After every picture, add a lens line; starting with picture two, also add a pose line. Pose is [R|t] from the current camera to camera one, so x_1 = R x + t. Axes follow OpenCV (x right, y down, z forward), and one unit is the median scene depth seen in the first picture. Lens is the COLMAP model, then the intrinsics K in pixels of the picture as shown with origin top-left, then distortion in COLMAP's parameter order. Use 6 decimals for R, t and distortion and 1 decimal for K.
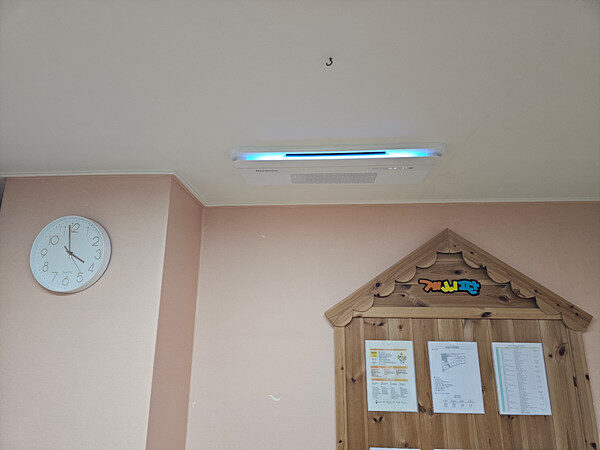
lens RADIAL K [[400.1, 0, 302.7], [0, 400.1, 221.8], [0, 0, 1]] dist [0.067291, -0.065071]
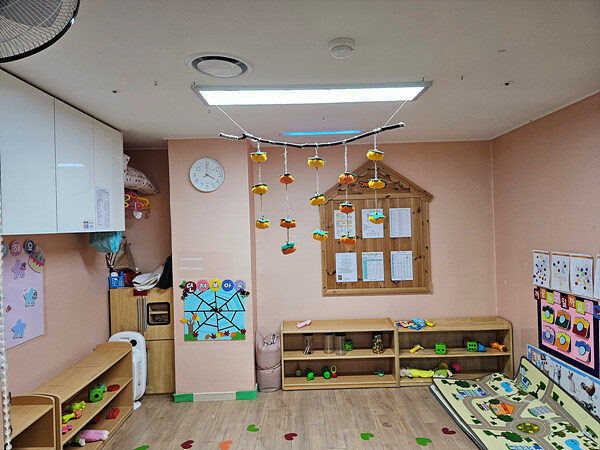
lens RADIAL K [[400.1, 0, 302.7], [0, 400.1, 221.8], [0, 0, 1]] dist [0.067291, -0.065071]
pose [[0.995481, -0.037464, 0.087256, -0.210445], [0.015461, 0.970571, 0.240319, -0.174220], [-0.093692, -0.237884, 0.966764, -1.131827]]
